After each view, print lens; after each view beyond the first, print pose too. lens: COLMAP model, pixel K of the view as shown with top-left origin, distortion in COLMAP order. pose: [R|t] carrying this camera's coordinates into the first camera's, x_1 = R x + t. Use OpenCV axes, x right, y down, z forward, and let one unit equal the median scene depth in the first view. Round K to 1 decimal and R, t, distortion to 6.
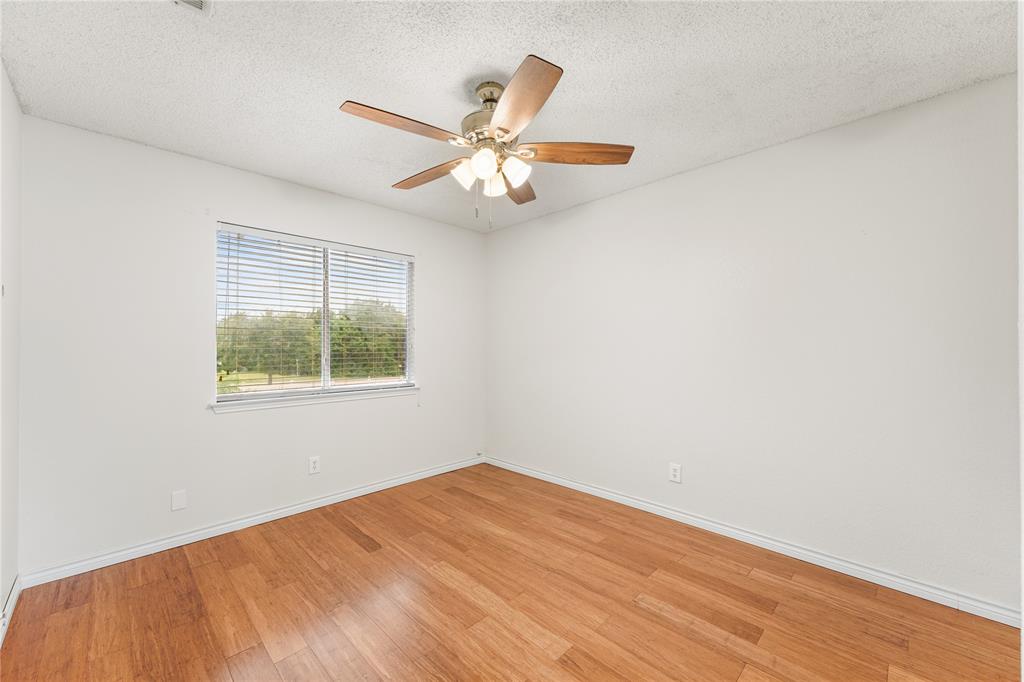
lens RADIAL K [[410.6, 0, 506.6], [0, 410.6, 347.1], [0, 0, 1]] dist [0.000052, -0.000233]
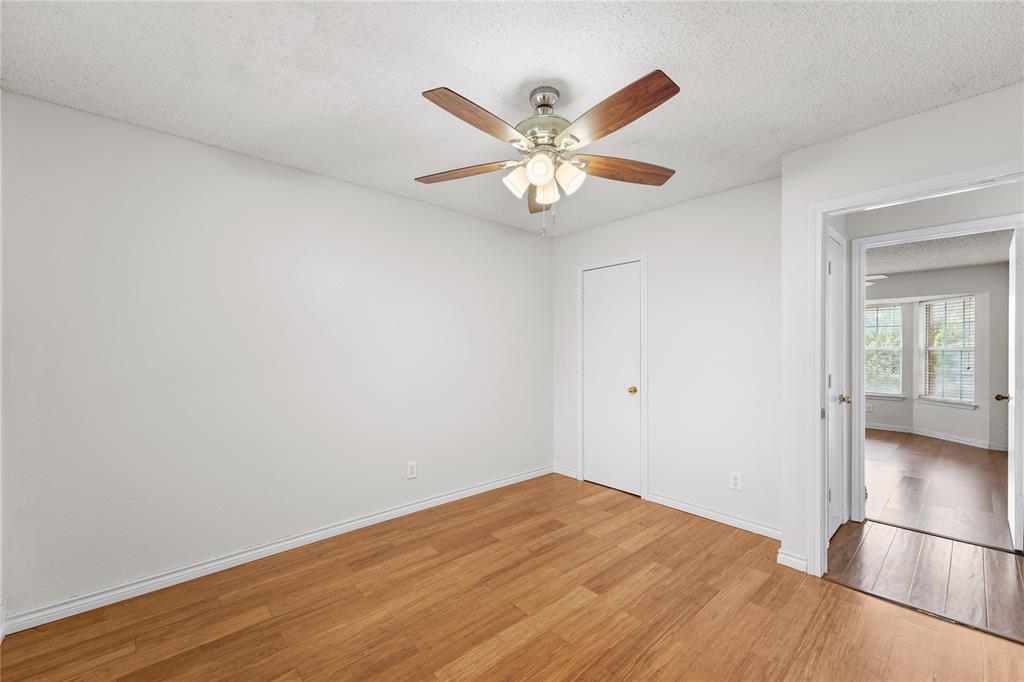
lens RADIAL K [[410.6, 0, 506.6], [0, 410.6, 347.1], [0, 0, 1]] dist [0.000052, -0.000233]
pose [[0.047657, 0.008564, 0.998827, -0.809122], [0.011516, 0.999892, -0.009123, -0.013162], [-0.998797, 0.011937, 0.047554, 0.816088]]
